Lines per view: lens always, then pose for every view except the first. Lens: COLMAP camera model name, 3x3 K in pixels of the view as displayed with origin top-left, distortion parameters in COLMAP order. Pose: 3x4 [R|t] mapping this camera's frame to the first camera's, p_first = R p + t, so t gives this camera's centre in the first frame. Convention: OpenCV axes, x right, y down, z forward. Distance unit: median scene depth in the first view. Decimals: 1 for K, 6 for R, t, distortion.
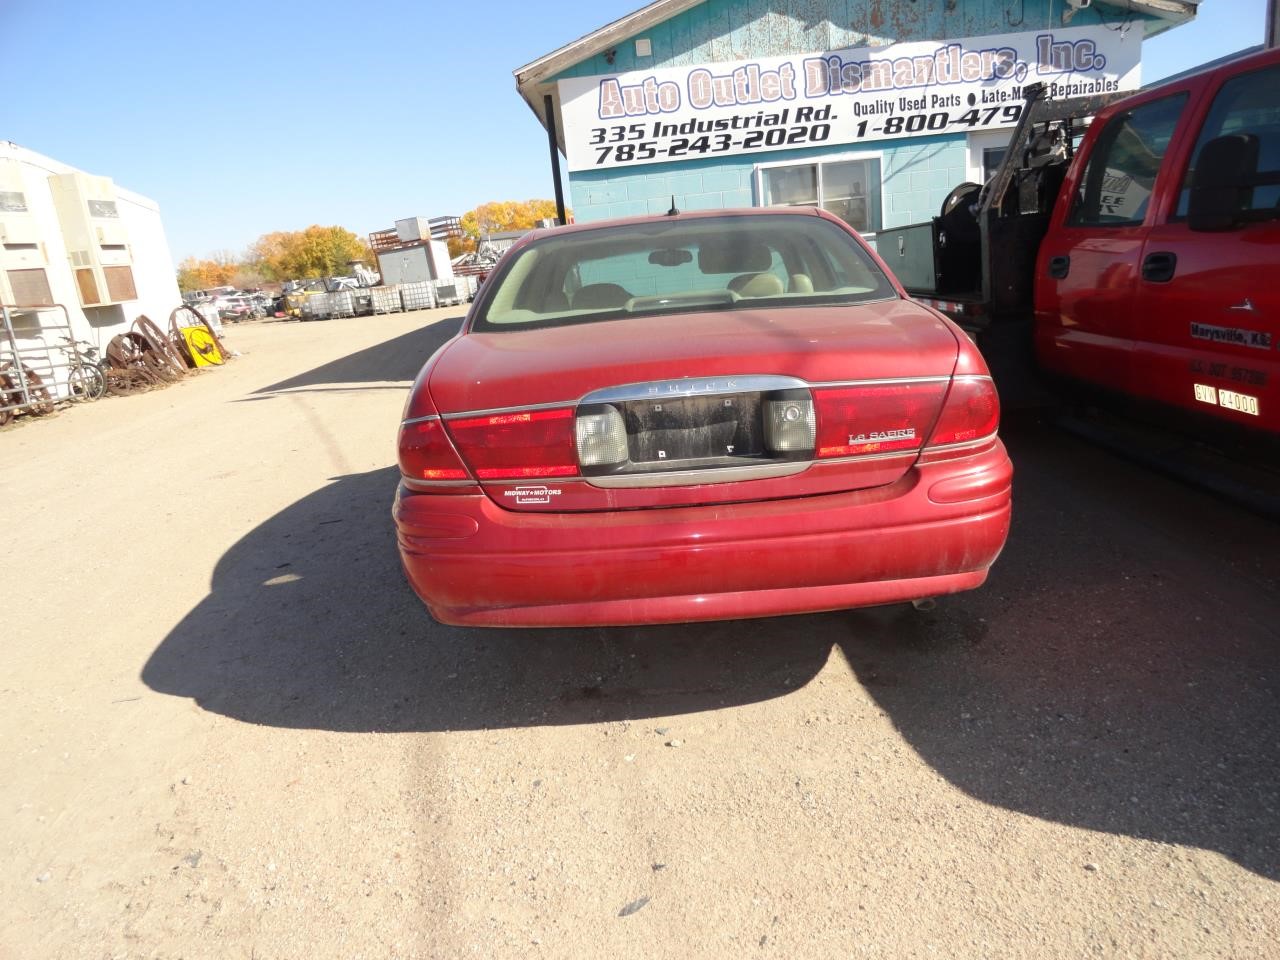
lens RADIAL K [[878.7, 0, 645.9], [0, 878.7, 487.3], [0, 0, 1]] dist [-0.002163, -0.004380]
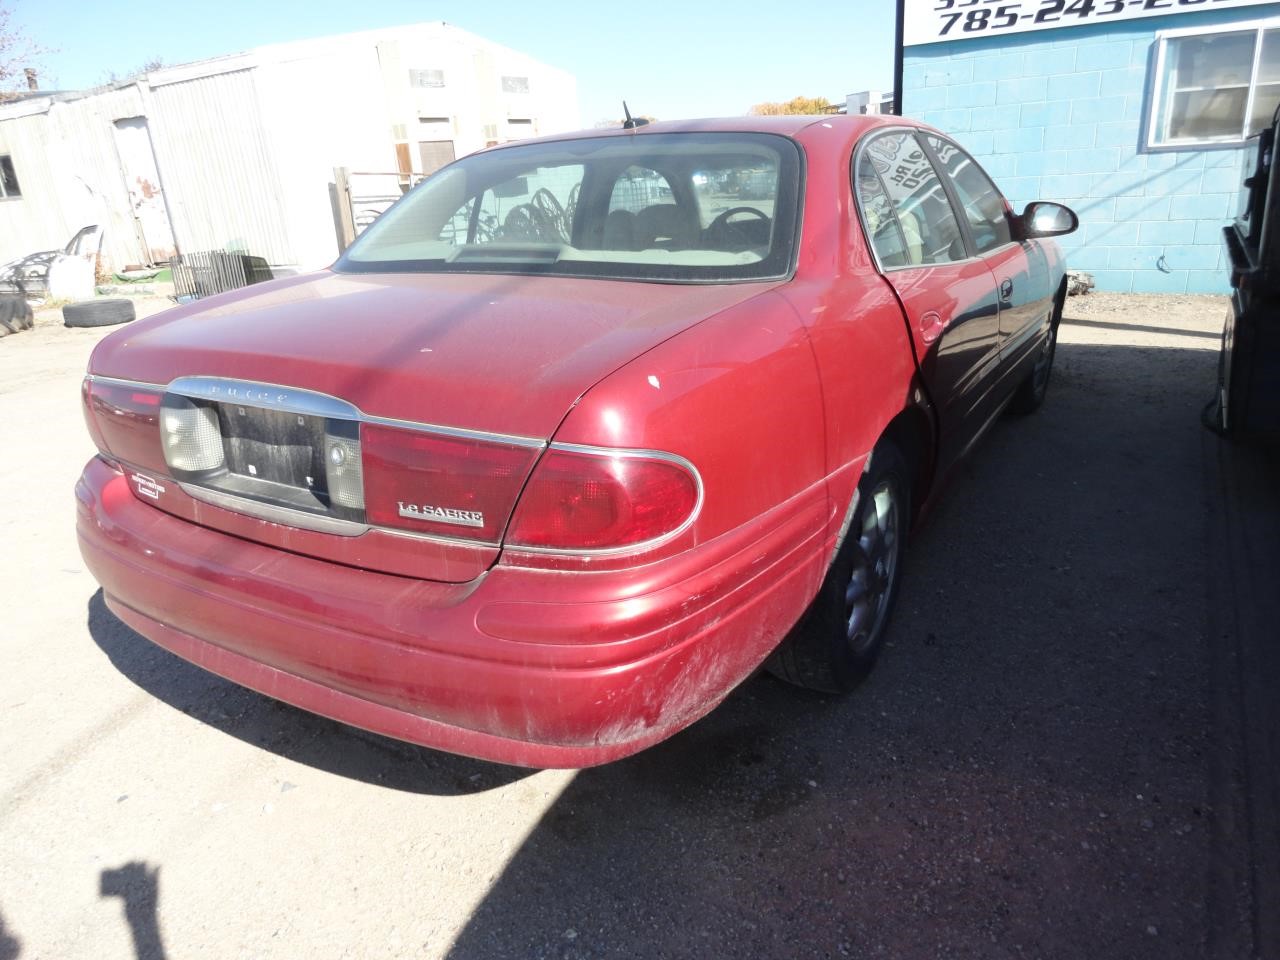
lens RADIAL K [[878.7, 0, 645.9], [0, 878.7, 487.3], [0, 0, 1]] dist [-0.002163, -0.004380]
pose [[0.868351, 0.210635, -0.448998, 0.164759], [-0.151152, 0.974658, 0.164910, -0.049735], [0.472355, -0.075333, 0.878183, 0.117269]]
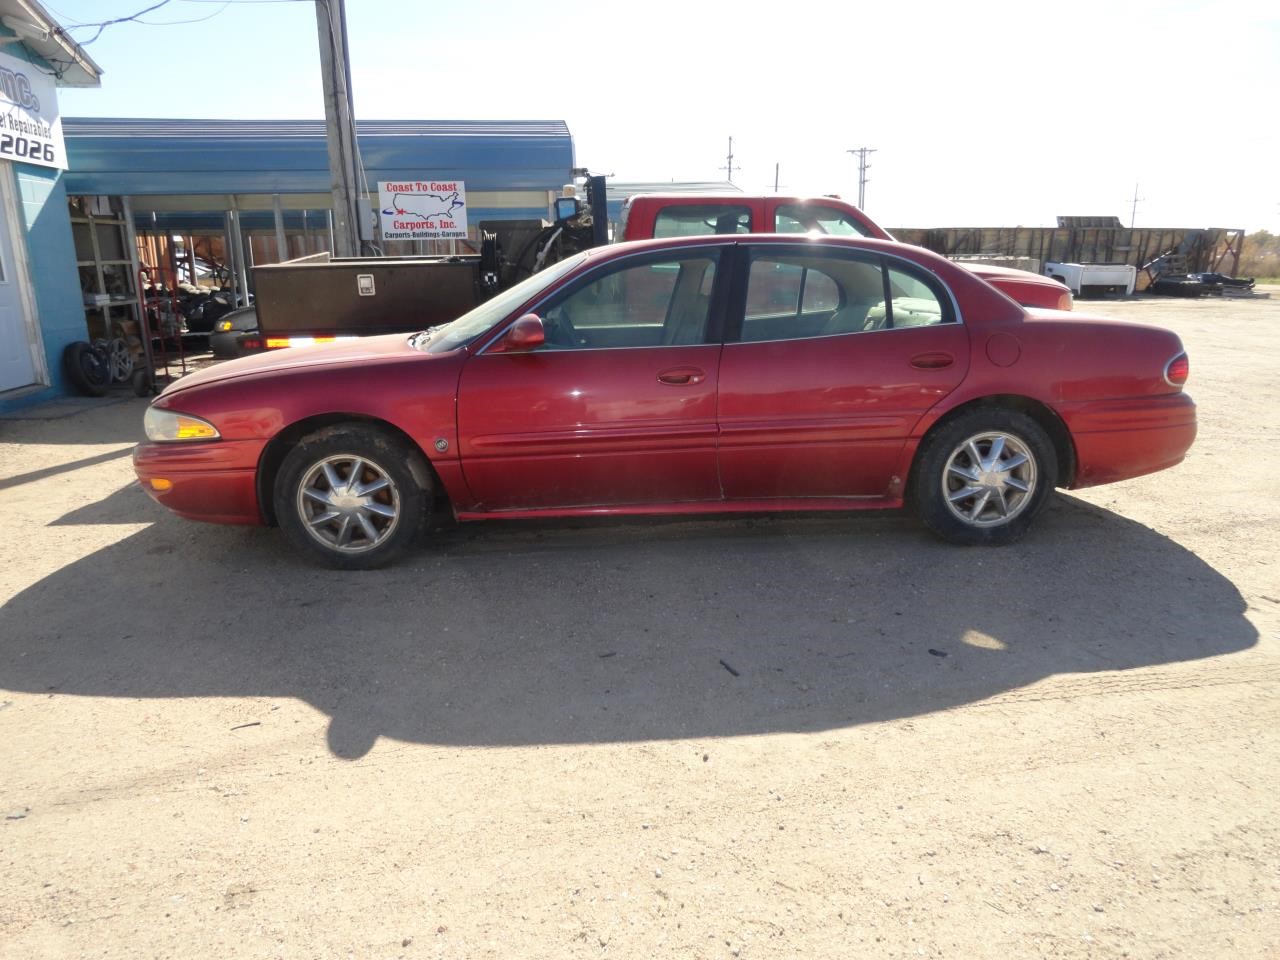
lens RADIAL K [[878.7, 0, 645.9], [0, 878.7, 487.3], [0, 0, 1]] dist [-0.002163, -0.004380]
pose [[-0.097484, -0.158222, 0.982580, -0.484160], [0.269548, 0.946185, 0.179104, -0.104420], [-0.958040, 0.282312, -0.049589, 0.552427]]
